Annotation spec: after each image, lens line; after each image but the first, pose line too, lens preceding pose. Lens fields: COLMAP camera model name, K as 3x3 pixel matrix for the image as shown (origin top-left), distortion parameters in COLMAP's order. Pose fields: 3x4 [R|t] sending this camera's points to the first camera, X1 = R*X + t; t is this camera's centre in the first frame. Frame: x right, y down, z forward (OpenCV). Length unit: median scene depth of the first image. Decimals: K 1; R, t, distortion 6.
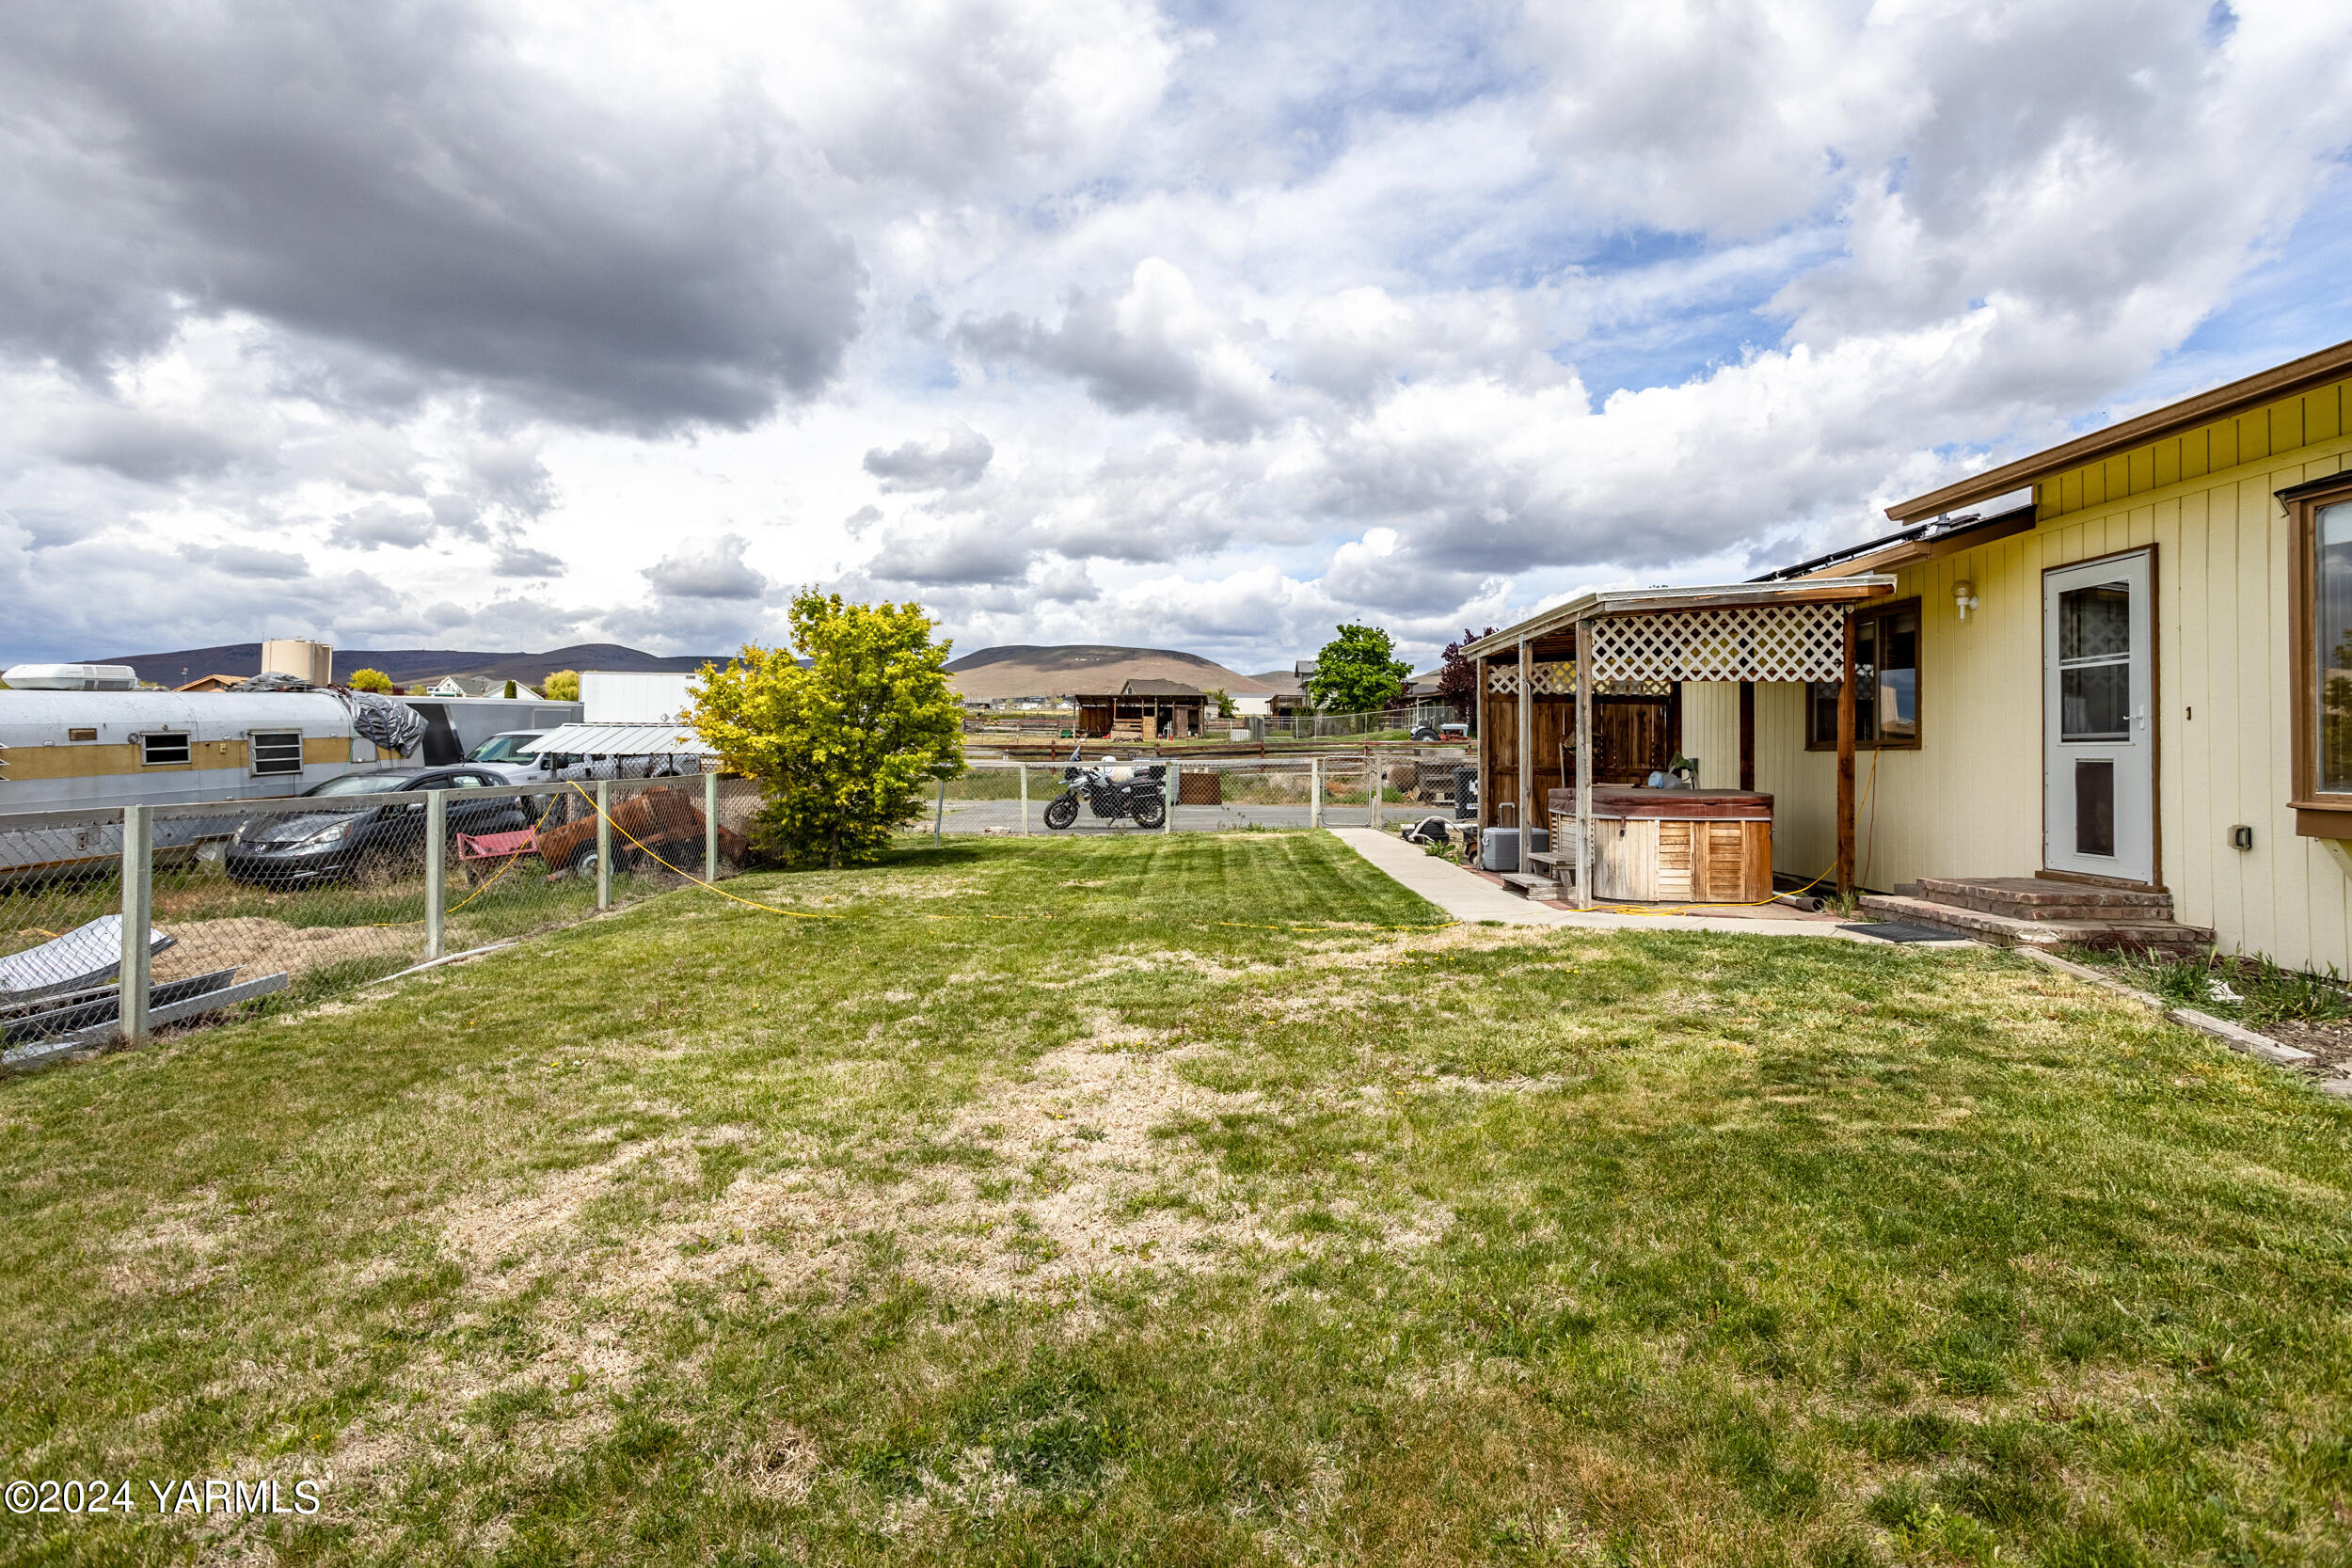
lens RADIAL K [[1234.6, 0, 1176.0], [0, 1234.6, 784.0], [0, 0, 1]] dist [-0.010658, 0.000380]
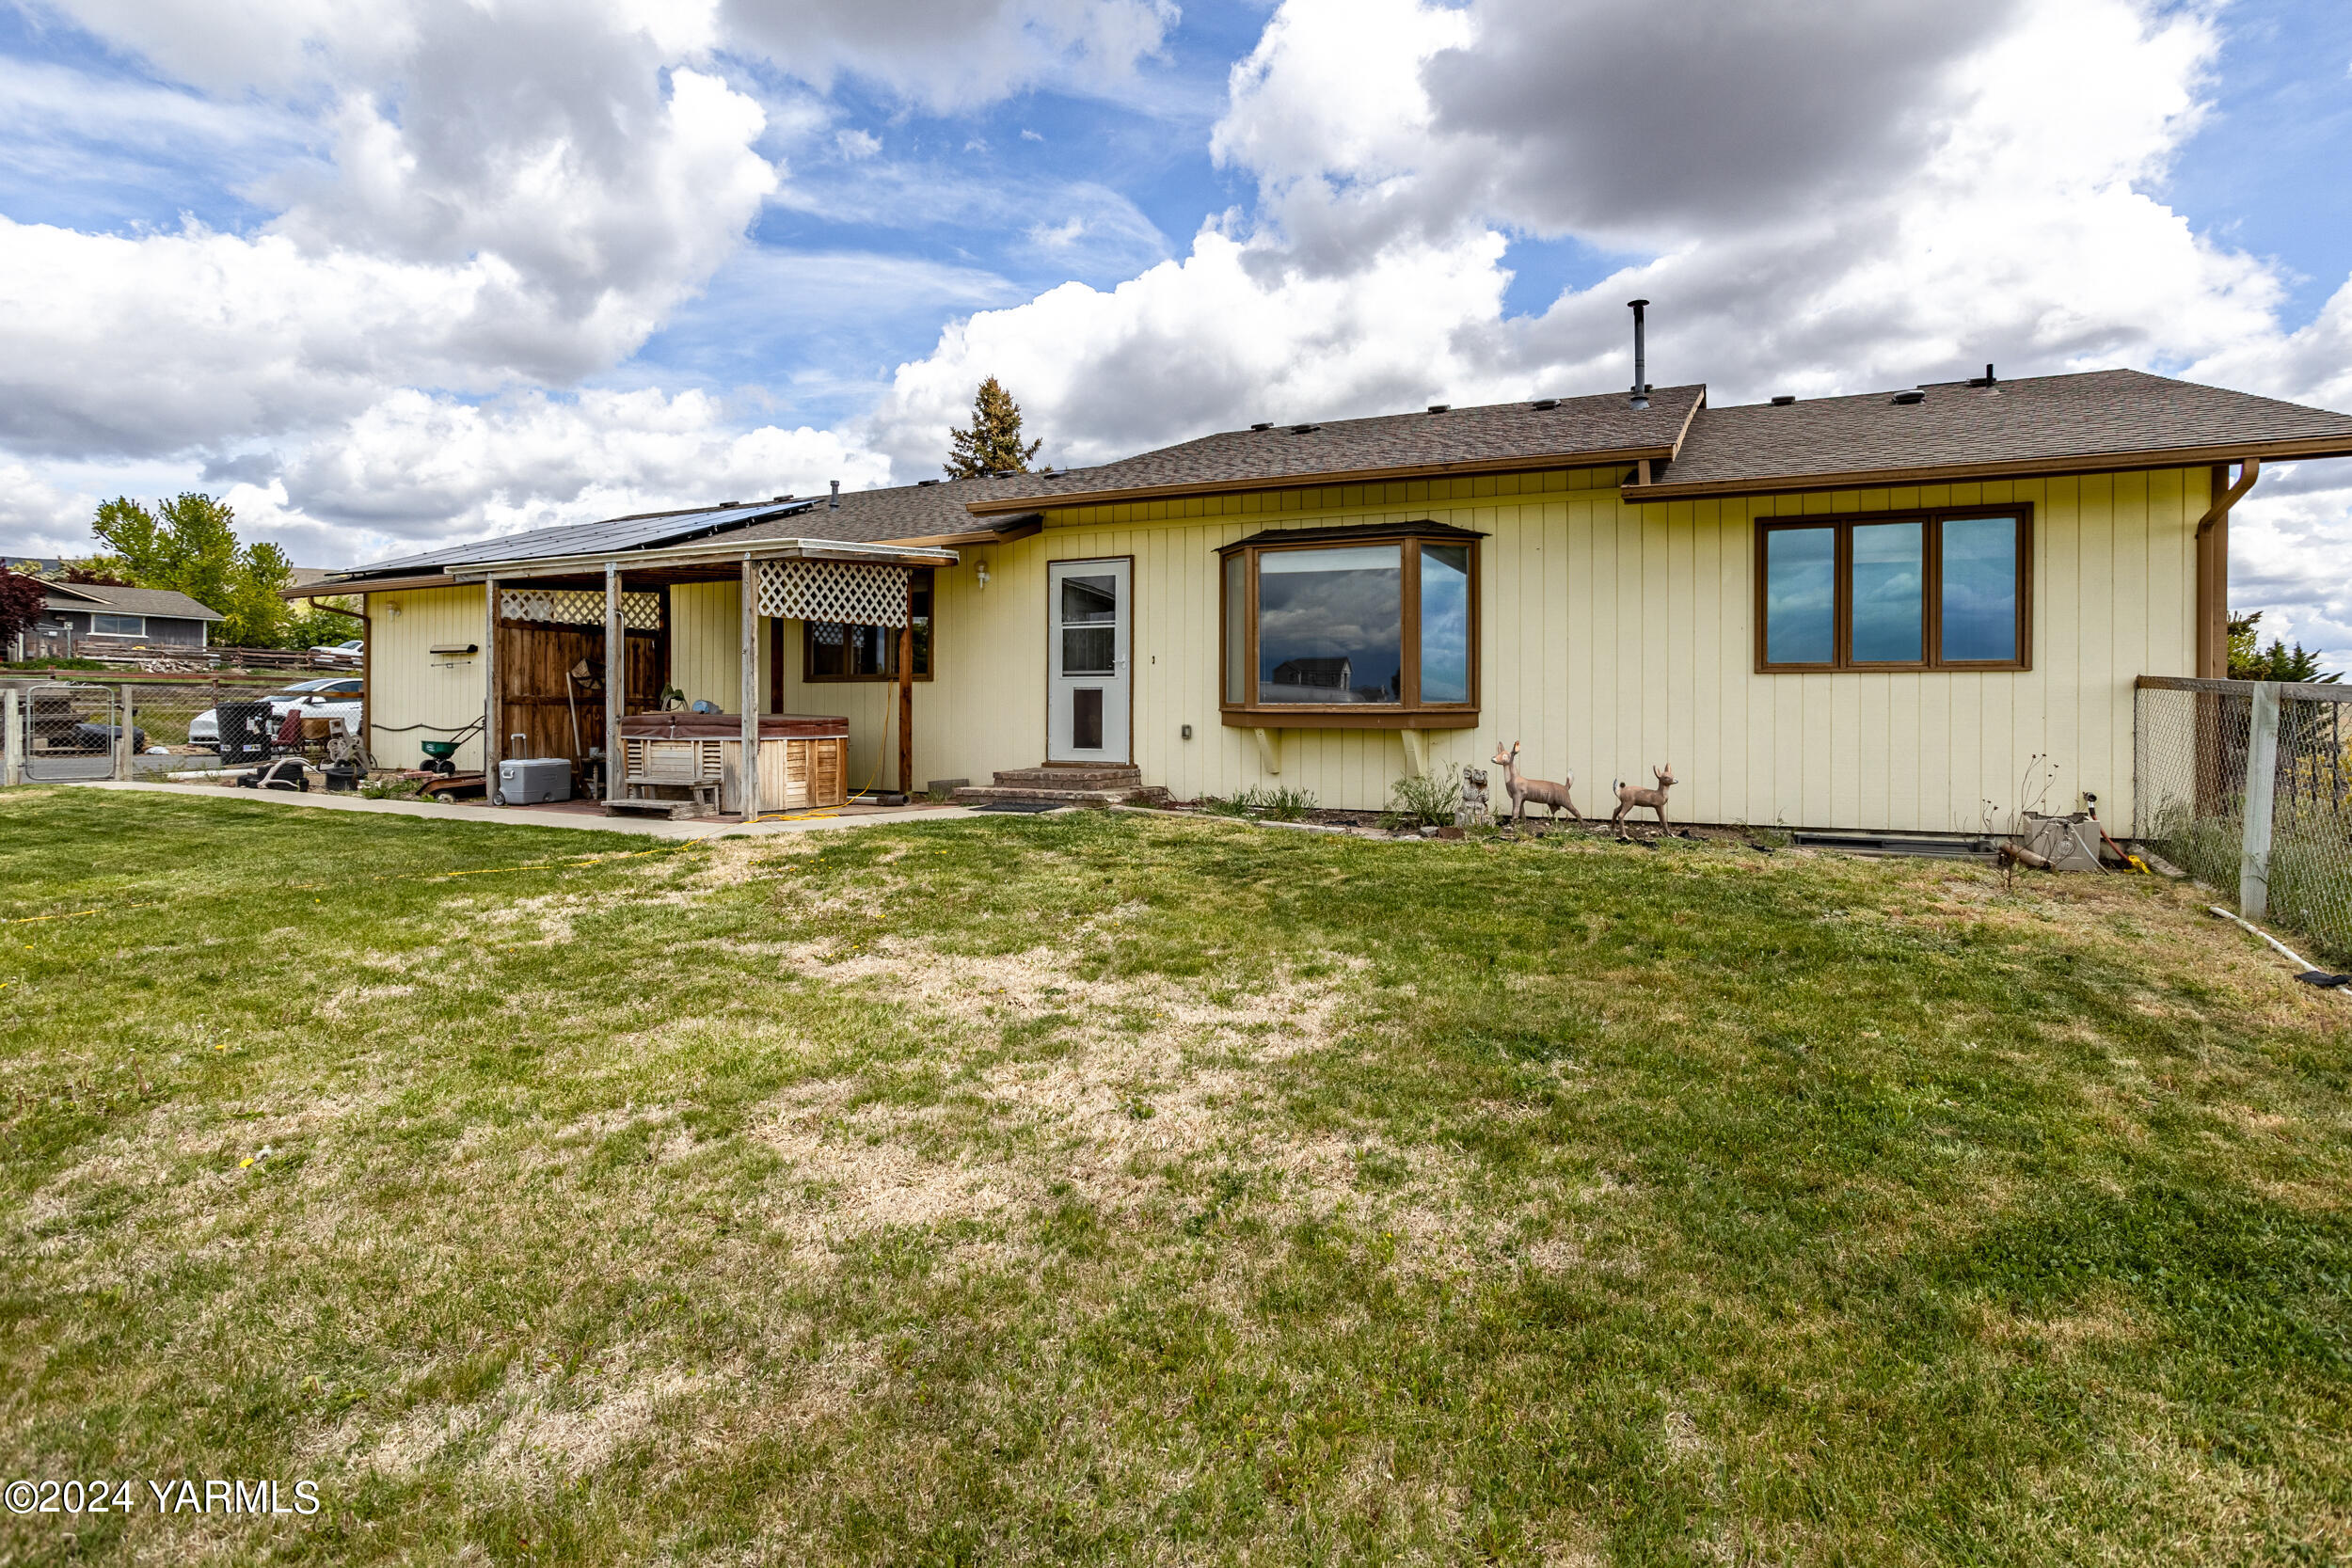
lens RADIAL K [[1226.5, 0, 1176.0], [0, 1226.5, 784.0], [0, 0, 1]] dist [-0.038632, 0.025830]
pose [[0.411525, -0.063854, 0.909159, -0.522320], [0.017557, 0.997913, 0.062140, 0.006043], [-0.911229, -0.009610, 0.411787, 0.202727]]
